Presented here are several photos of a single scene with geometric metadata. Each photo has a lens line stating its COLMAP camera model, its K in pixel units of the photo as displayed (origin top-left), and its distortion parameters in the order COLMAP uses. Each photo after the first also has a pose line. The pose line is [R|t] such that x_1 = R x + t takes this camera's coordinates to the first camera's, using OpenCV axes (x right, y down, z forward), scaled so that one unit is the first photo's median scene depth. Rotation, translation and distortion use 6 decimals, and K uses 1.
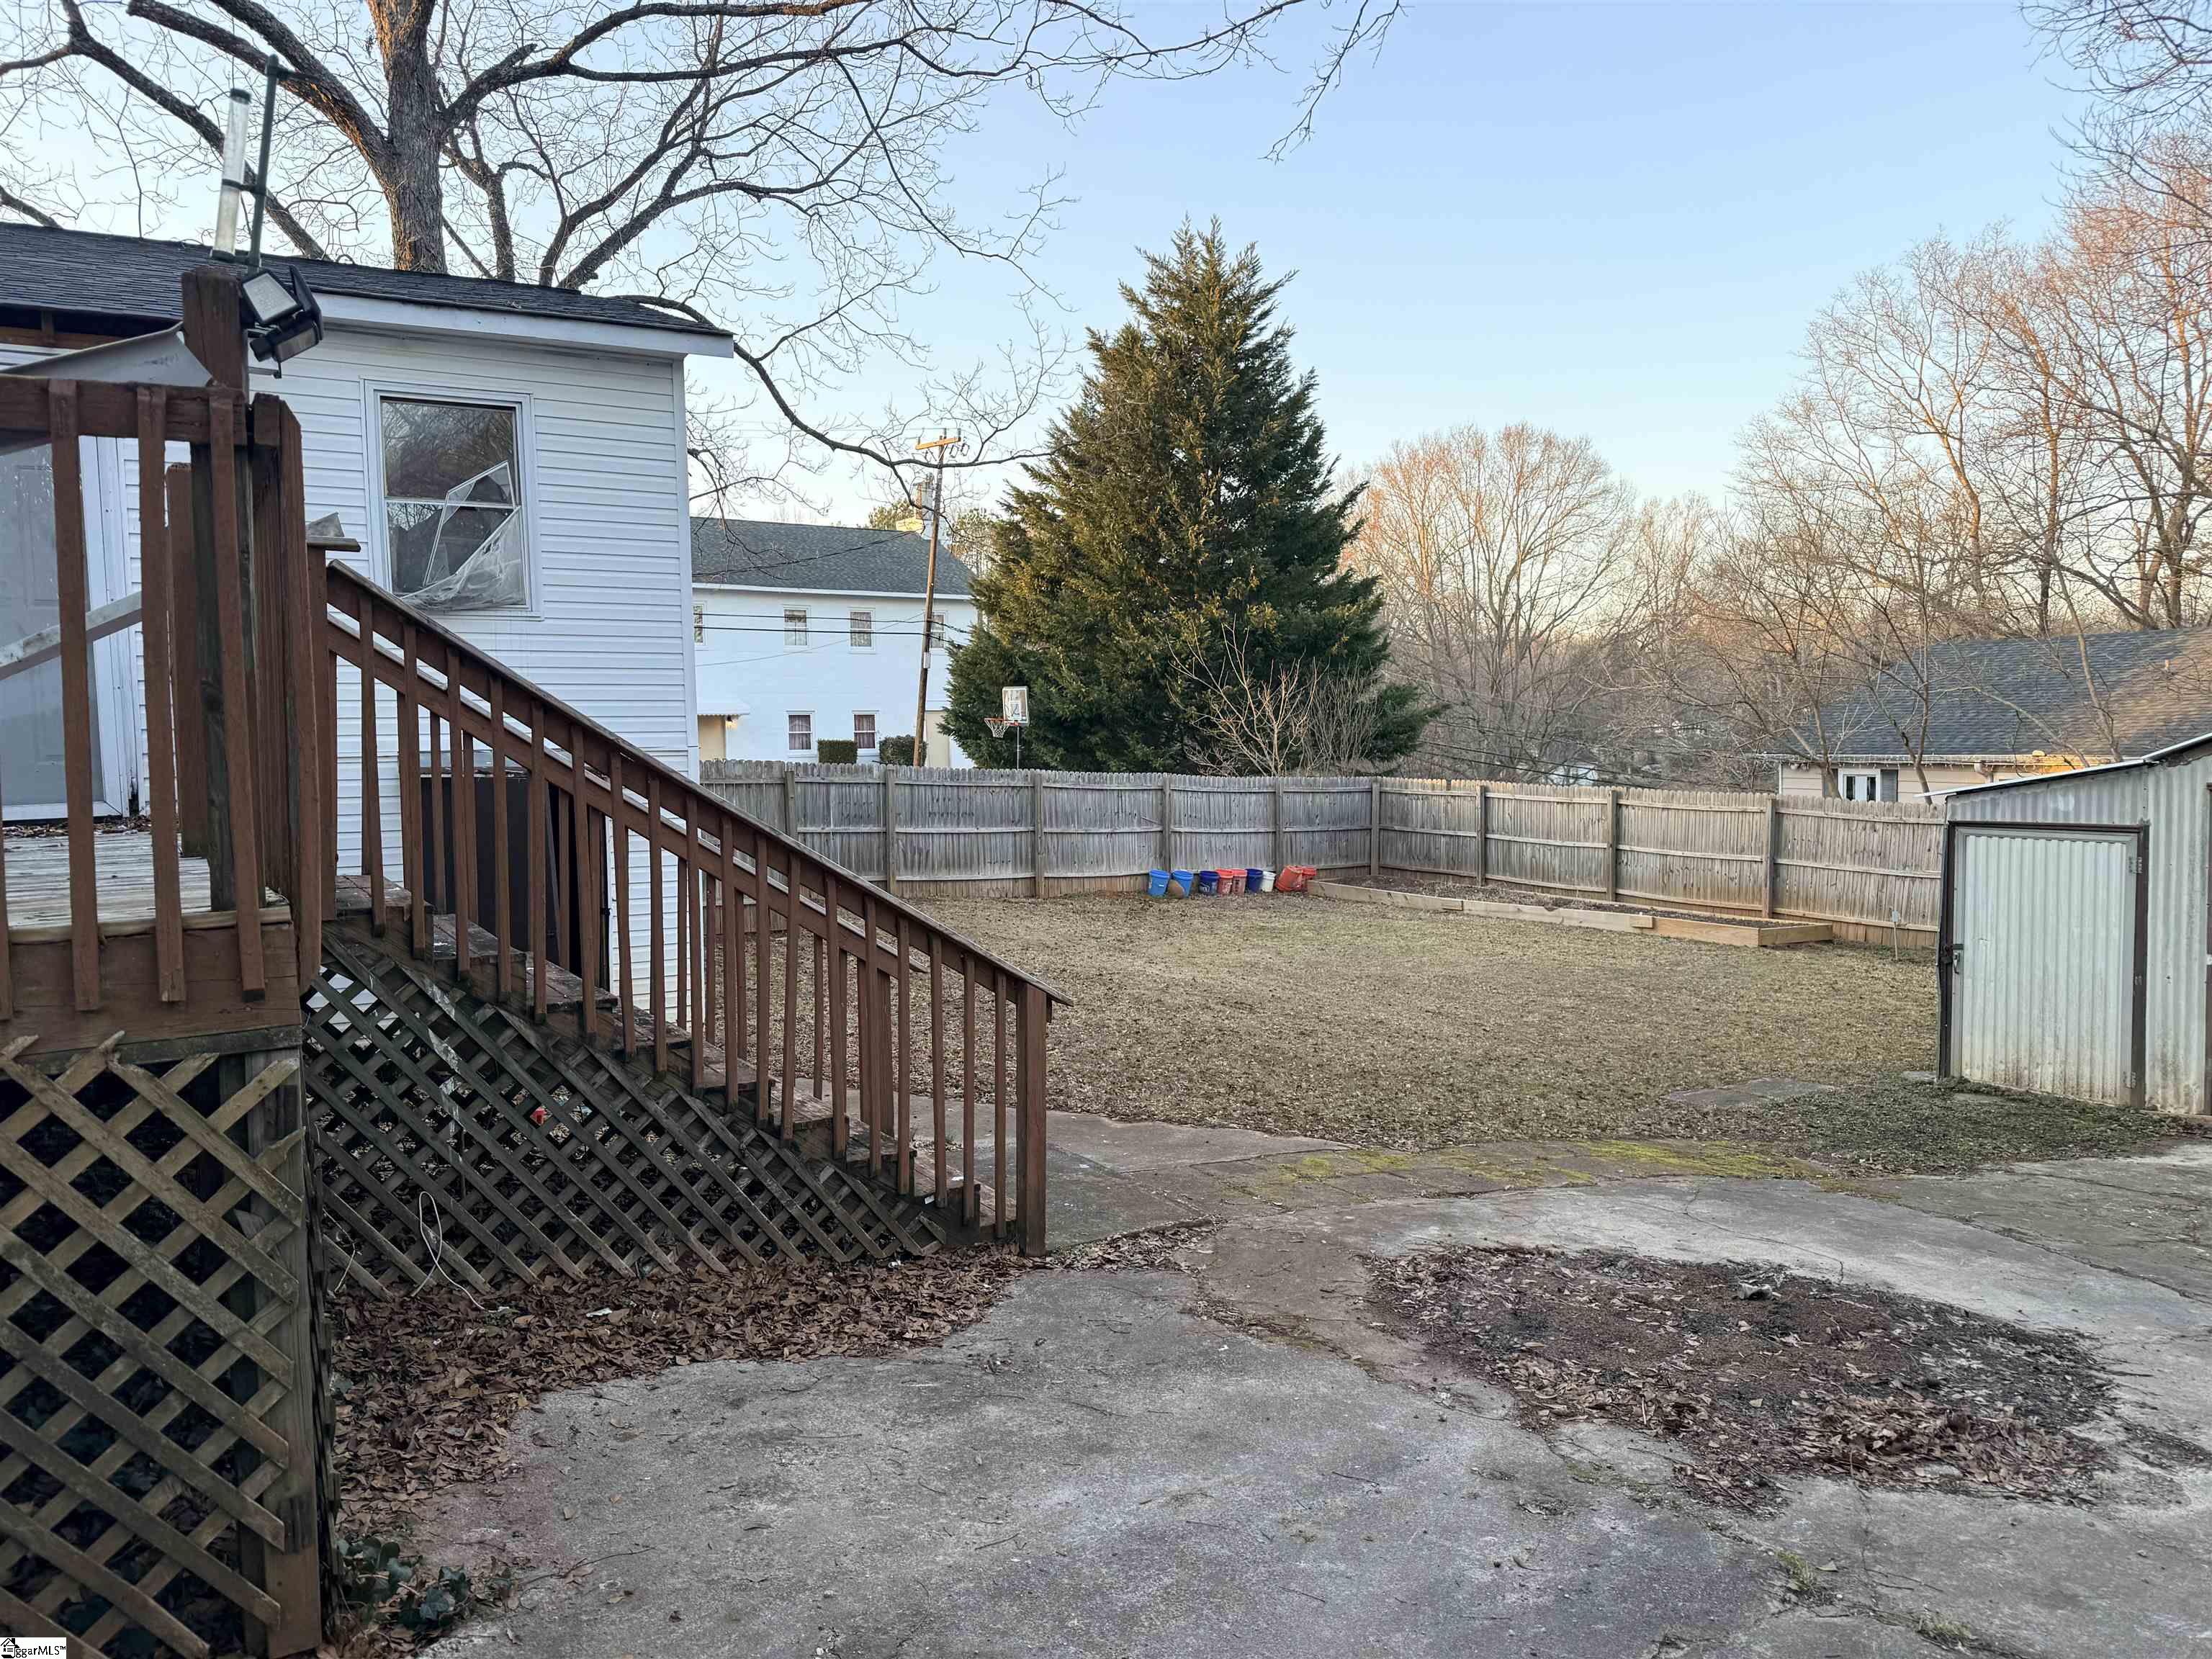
lens RADIAL K [[1540.6, 0, 1096.9], [0, 1540.6, 841.7], [0, 0, 1]] dist [0.122627, -0.205207]
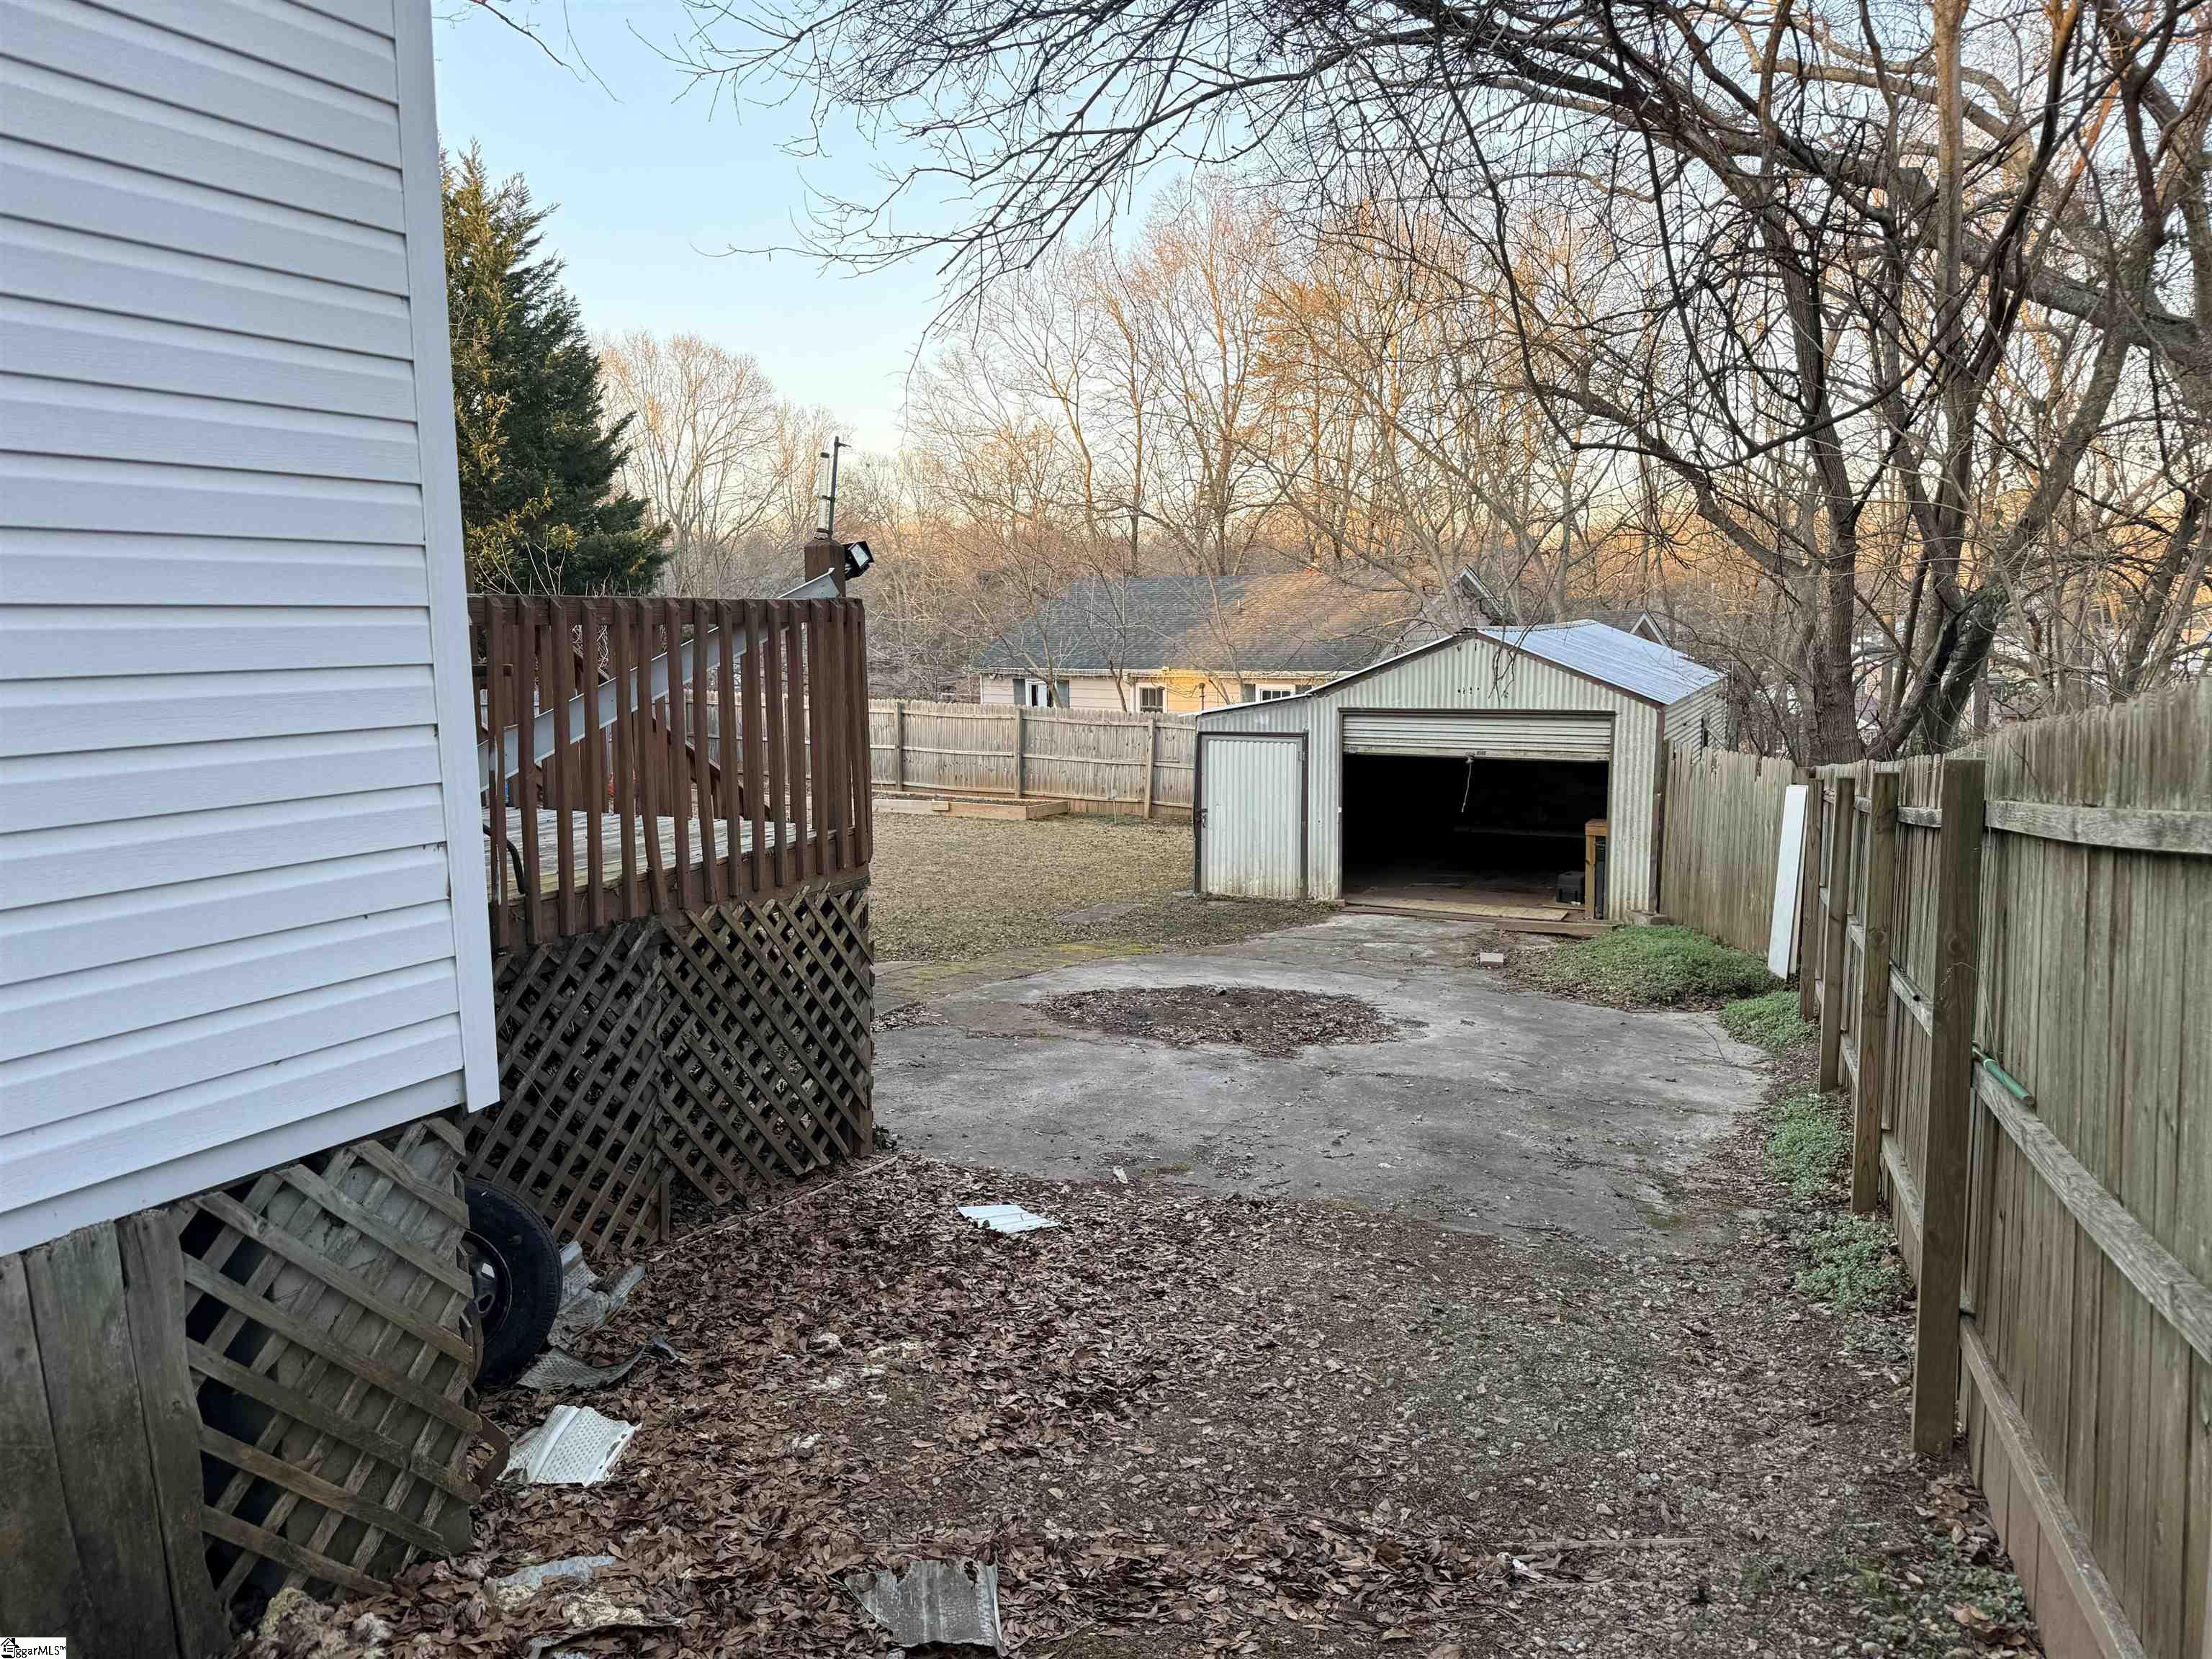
lens RADIAL K [[1540.6, 0, 1096.9], [0, 1540.6, 841.7], [0, 0, 1]] dist [0.122627, -0.205207]
pose [[0.852948, -0.062070, 0.518293, -0.179528], [0.026003, 0.996725, 0.076574, -0.012118], [-0.521349, -0.051837, 0.851768, -0.139085]]
